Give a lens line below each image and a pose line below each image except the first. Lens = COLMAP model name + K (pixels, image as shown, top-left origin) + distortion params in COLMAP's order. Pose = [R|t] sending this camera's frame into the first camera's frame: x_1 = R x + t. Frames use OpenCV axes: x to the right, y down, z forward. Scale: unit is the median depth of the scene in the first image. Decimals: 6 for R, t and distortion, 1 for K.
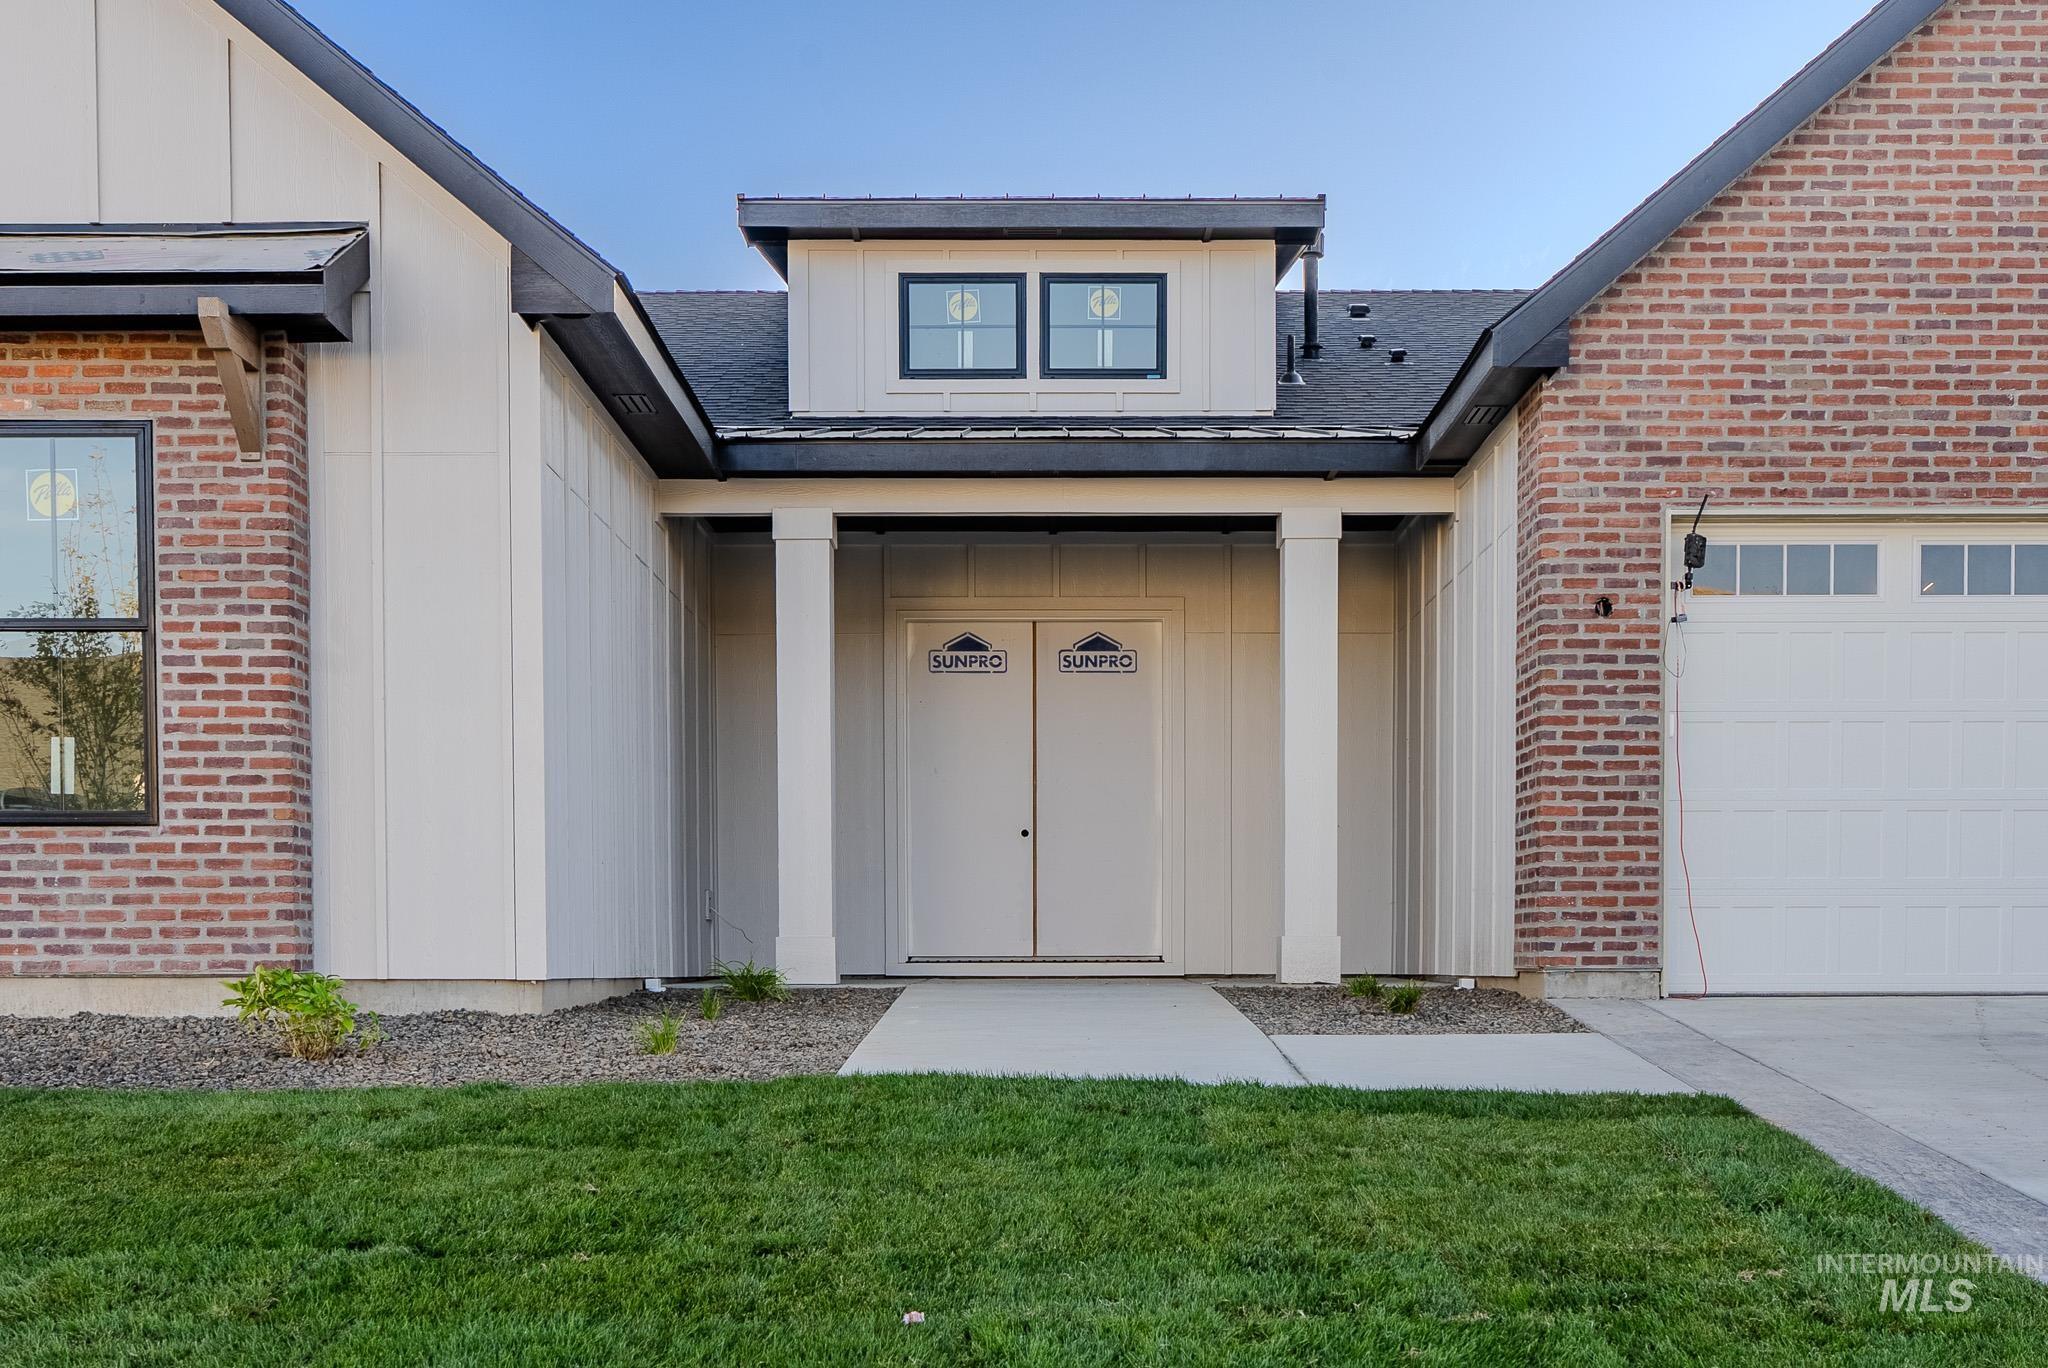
lens RADIAL K [[2057.1, 0, 1167.5], [0, 2057.1, 794.2], [0, 0, 1]] dist [0.011124, 0.000522]
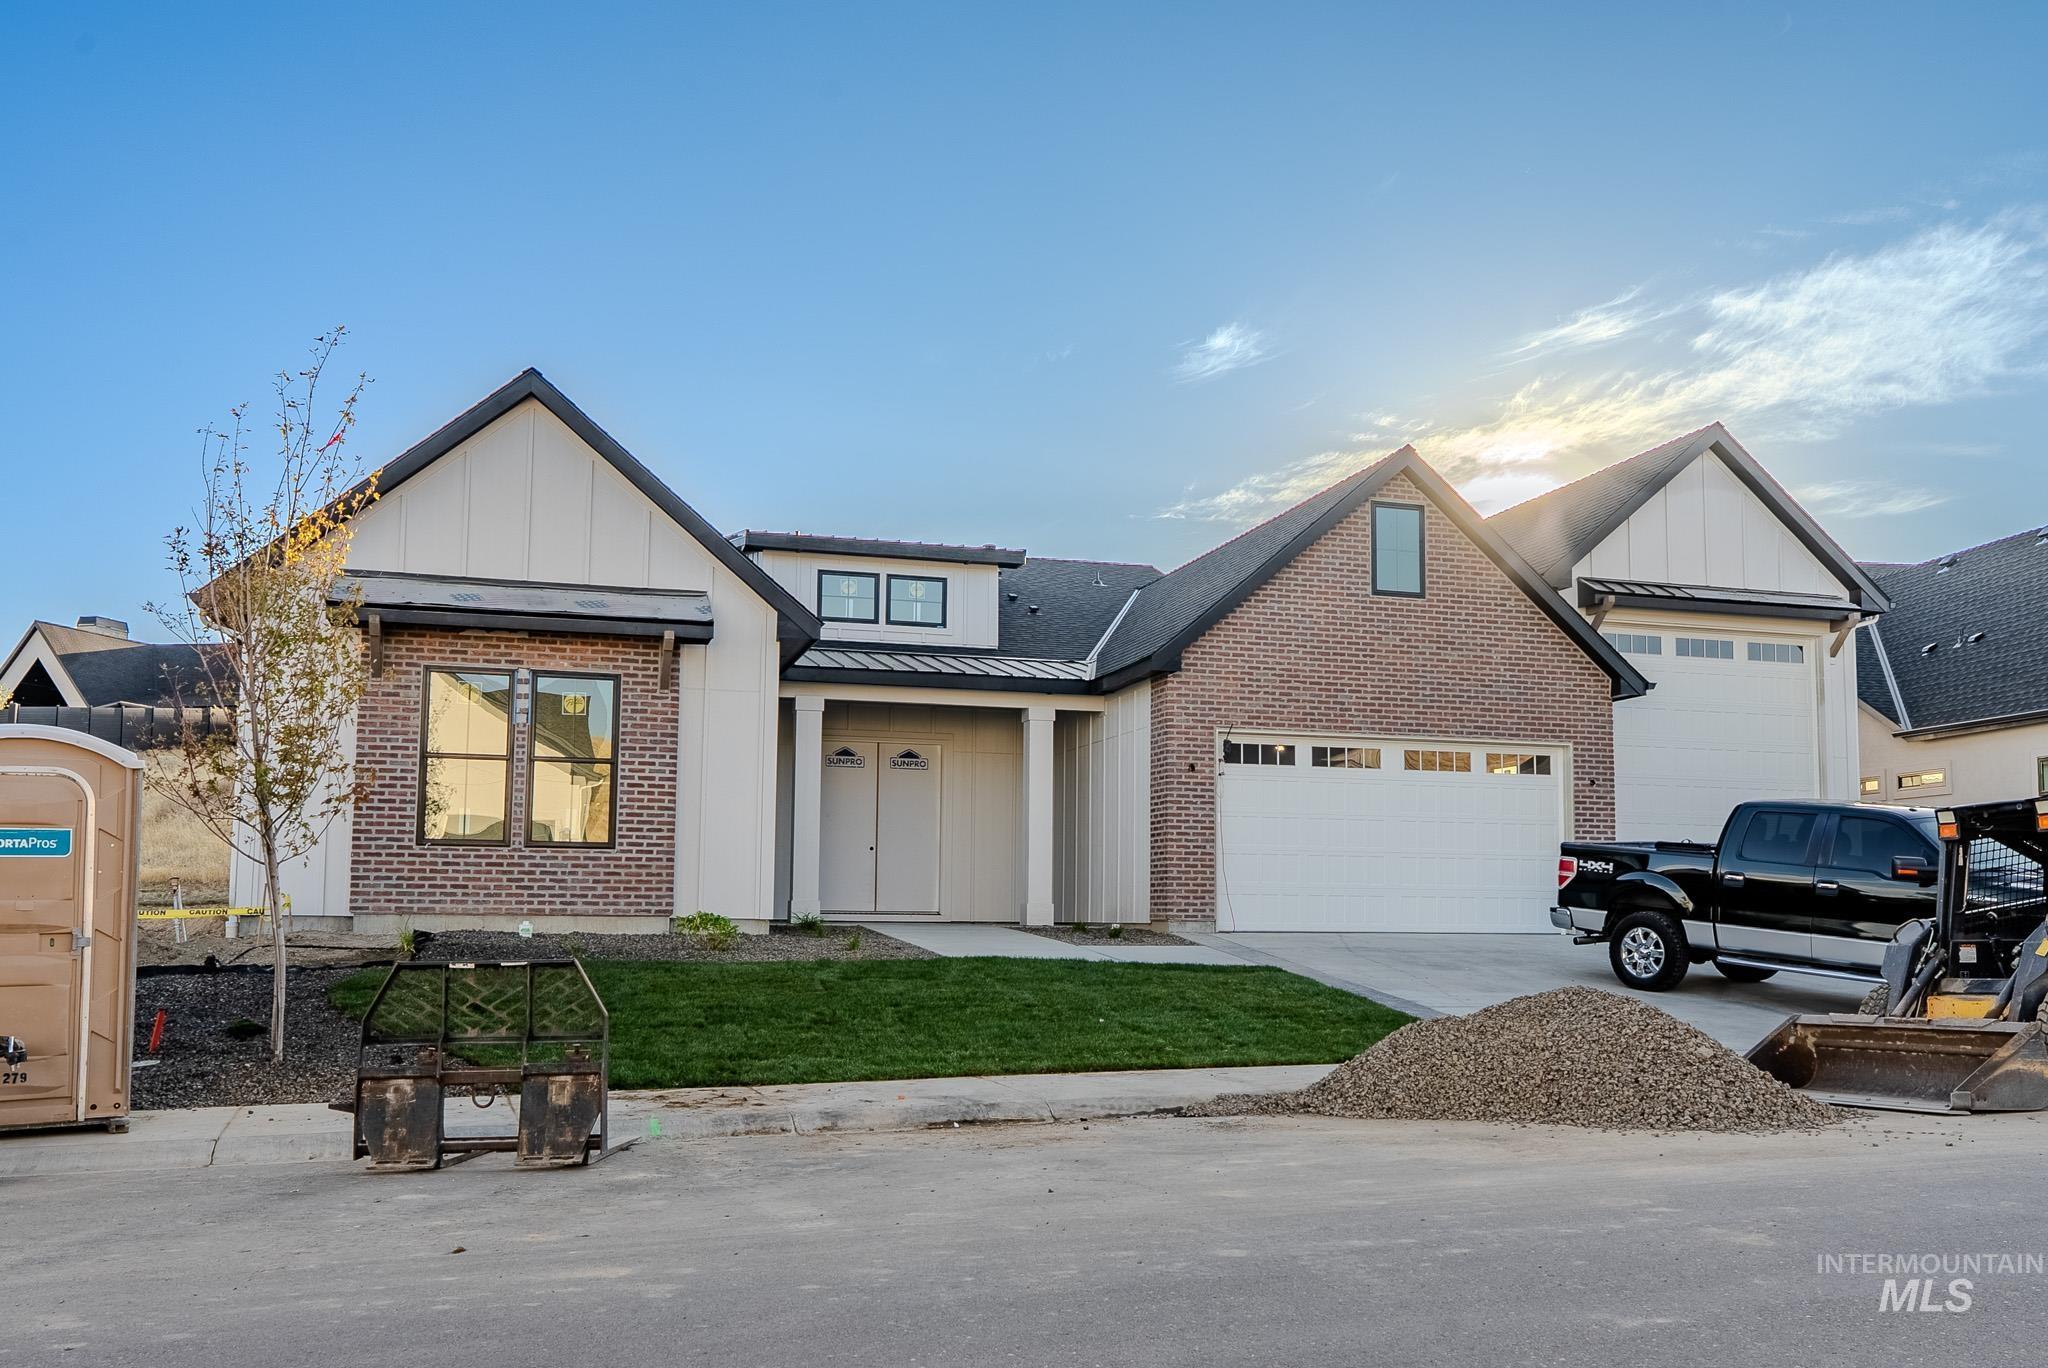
lens RADIAL K [[1565.5, 0, 976.6], [0, 1565.5, 630.8], [0, 0, 1]] dist [-0.007935, -0.001616]
pose [[0.970996, 0.054350, 0.232836, -0.514820], [-0.030646, 0.994080, -0.104240, -0.057016], [-0.237123, 0.094081, 0.966913, -0.800299]]
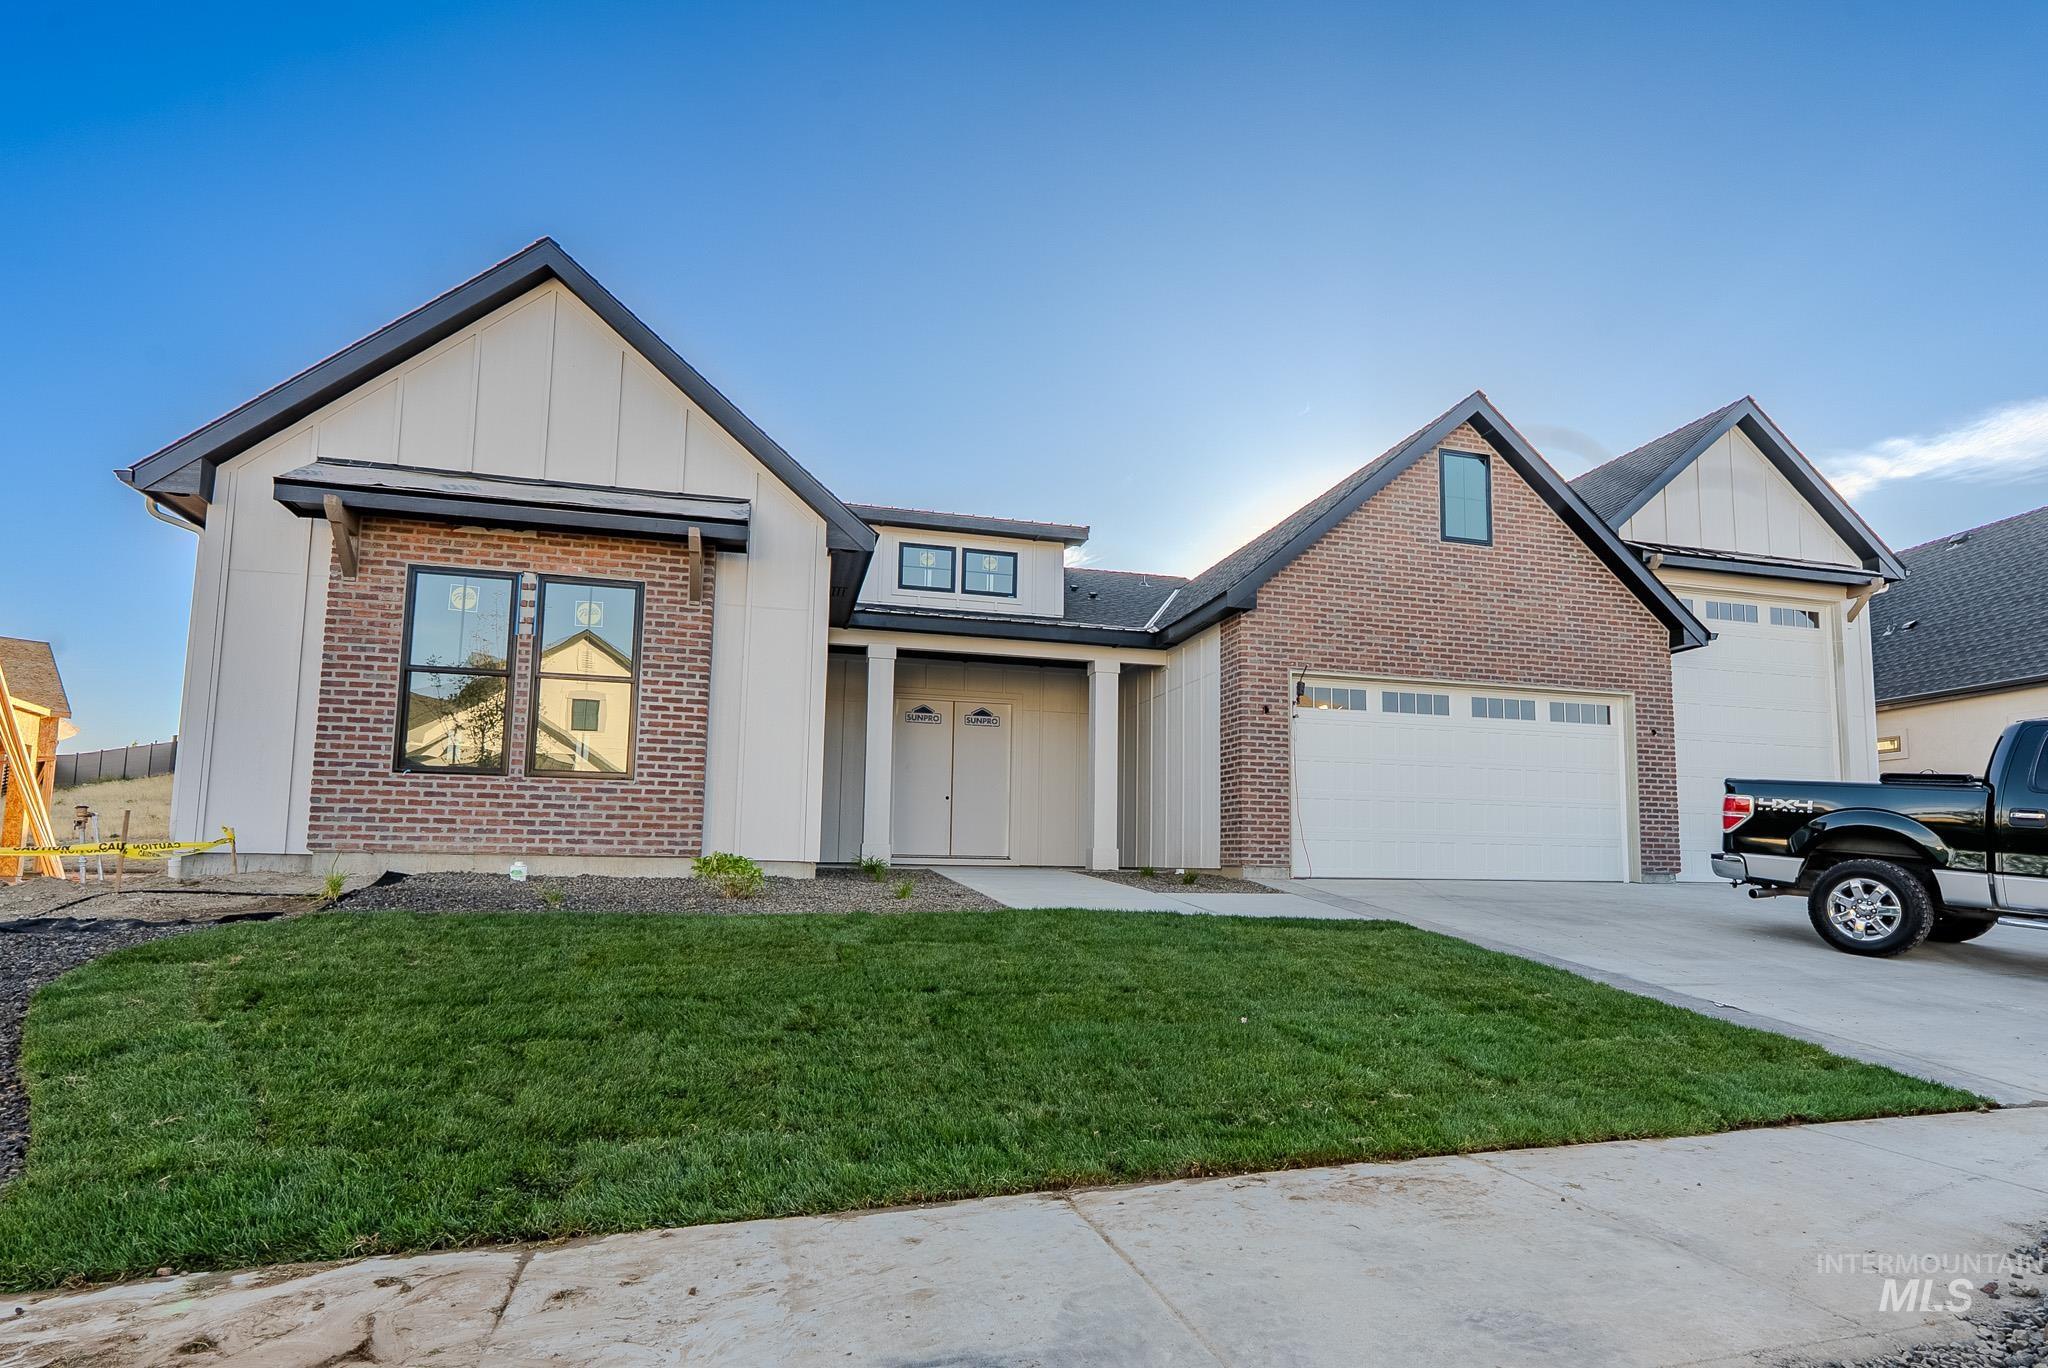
lens RADIAL K [[923.0, 0, 1021.5], [0, 923.0, 686.8], [0, 0, 1]] dist [-0.003914, 0.000027]
pose [[0.975075, 0.059129, 0.213851, -0.316704], [-0.035958, 0.993207, -0.110665, 0.010723], [-0.218942, 0.100217, 0.970578, 0.035970]]
